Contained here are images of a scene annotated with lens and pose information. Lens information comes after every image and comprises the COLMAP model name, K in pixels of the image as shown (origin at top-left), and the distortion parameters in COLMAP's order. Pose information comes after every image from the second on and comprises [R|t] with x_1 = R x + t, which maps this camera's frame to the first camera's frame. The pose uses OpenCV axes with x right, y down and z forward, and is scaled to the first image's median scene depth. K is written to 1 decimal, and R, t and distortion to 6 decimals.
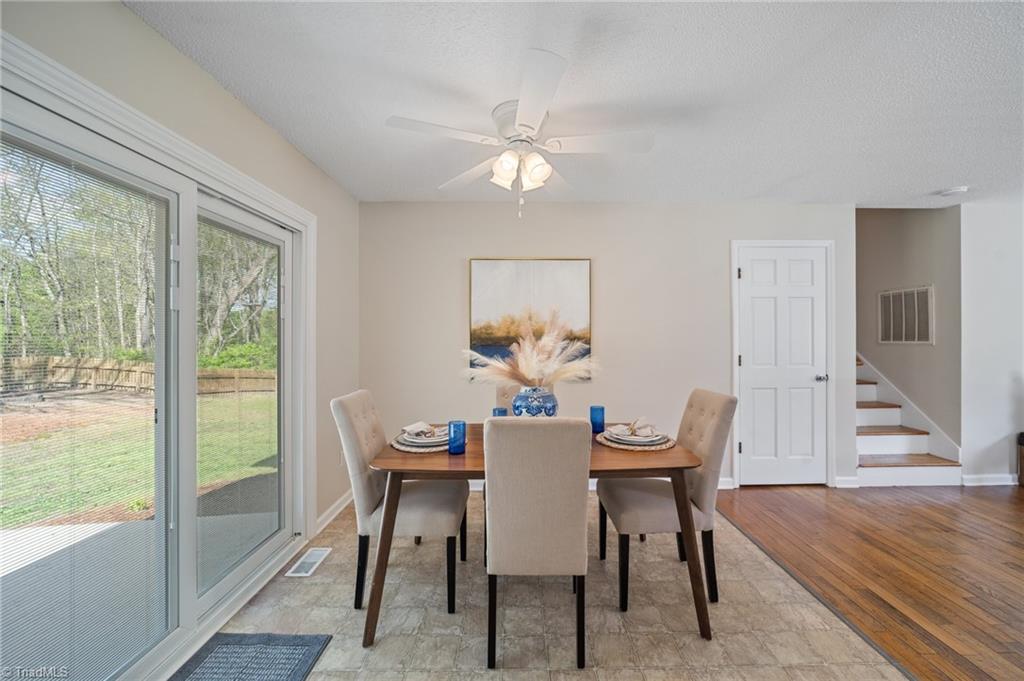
lens RADIAL K [[397.3, 0, 516.8], [0, 397.3, 337.4], [0, 0, 1]] dist [-0.011328, 0.001741]
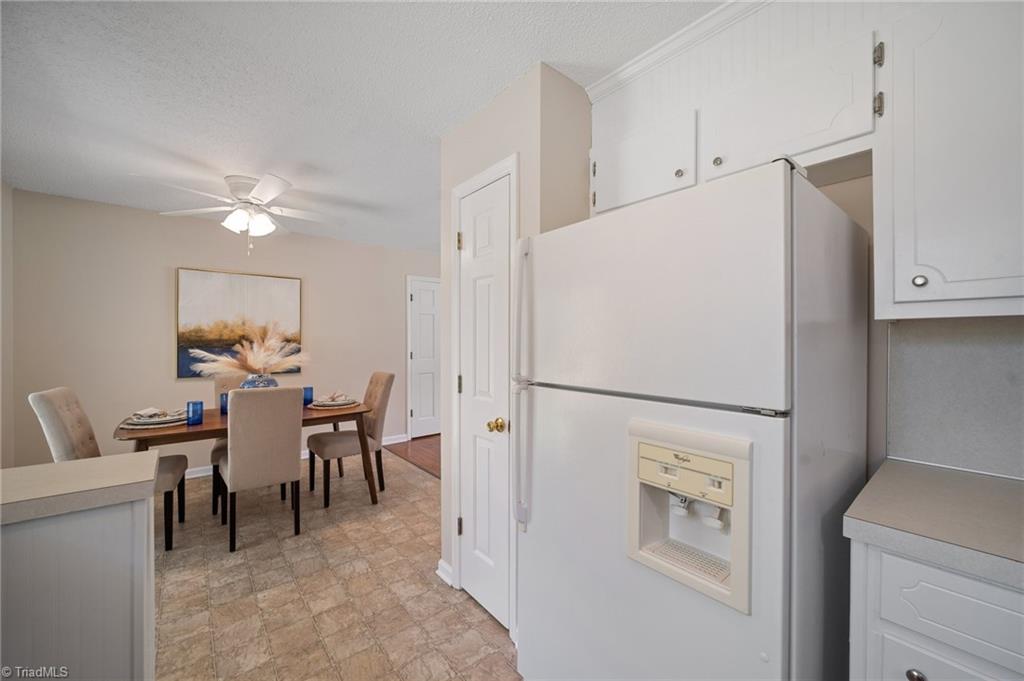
lens RADIAL K [[397.3, 0, 528.9], [0, 397.3, 340.4], [0, 0, 1]] dist [-0.011328, 0.001741]
pose [[0.748615, 0.003164, 0.662998, -0.176524], [-0.004445, 0.999990, 0.000247, -0.002792], [-0.662991, -0.003132, 0.748621, -0.722060]]
